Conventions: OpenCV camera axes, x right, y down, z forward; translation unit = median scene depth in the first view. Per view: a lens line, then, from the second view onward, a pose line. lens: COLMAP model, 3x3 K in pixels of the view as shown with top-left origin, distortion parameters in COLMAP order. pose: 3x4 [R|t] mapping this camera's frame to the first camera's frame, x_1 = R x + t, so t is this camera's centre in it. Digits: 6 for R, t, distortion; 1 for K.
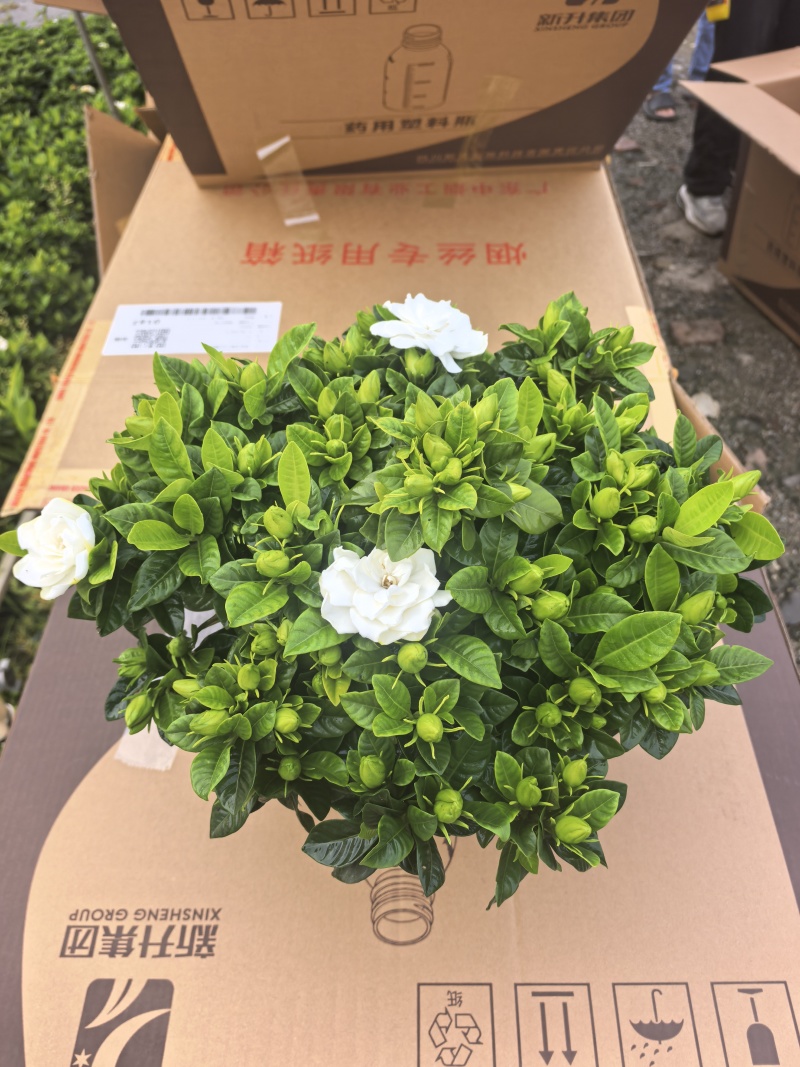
lens RADIAL K [[856.1, 0, 400.0], [0, 856.1, 533.5], [0, 0, 1]] dist [0.050214, -0.085253]
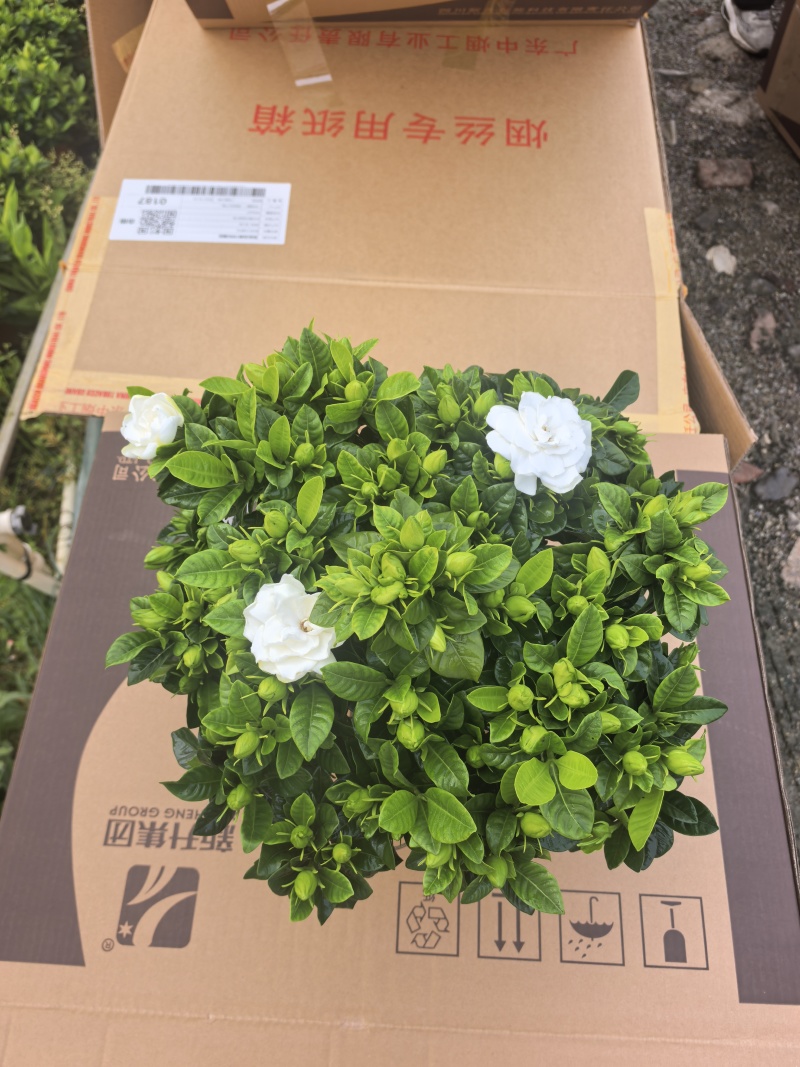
lens RADIAL K [[852.9, 0, 393.6], [0, 852.9, 533.6], [0, 0, 1]] dist [0.053626, -0.085301]
pose [[0.998943, 0.045882, 0.002749, -0.005188], [-0.045264, 0.971559, 0.232430, -0.091355], [0.007993, -0.232308, 0.972609, -0.025828]]
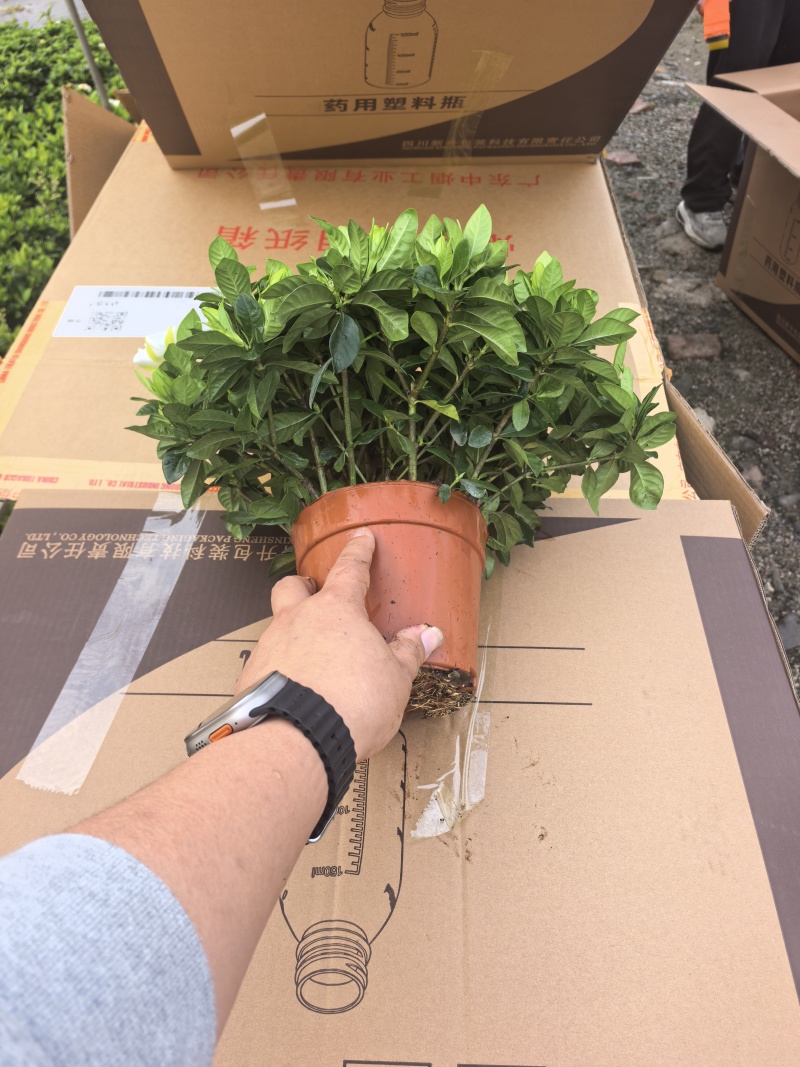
lens RADIAL K [[852.9, 0, 393.6], [0, 852.9, 533.6], [0, 0, 1]] dist [0.053626, -0.085301]
pose [[0.999561, 0.029631, 0.000602, 0.019940], [-0.029617, 0.999423, -0.016617, 0.007214], [-0.001094, 0.016592, 0.999862, 0.056966]]
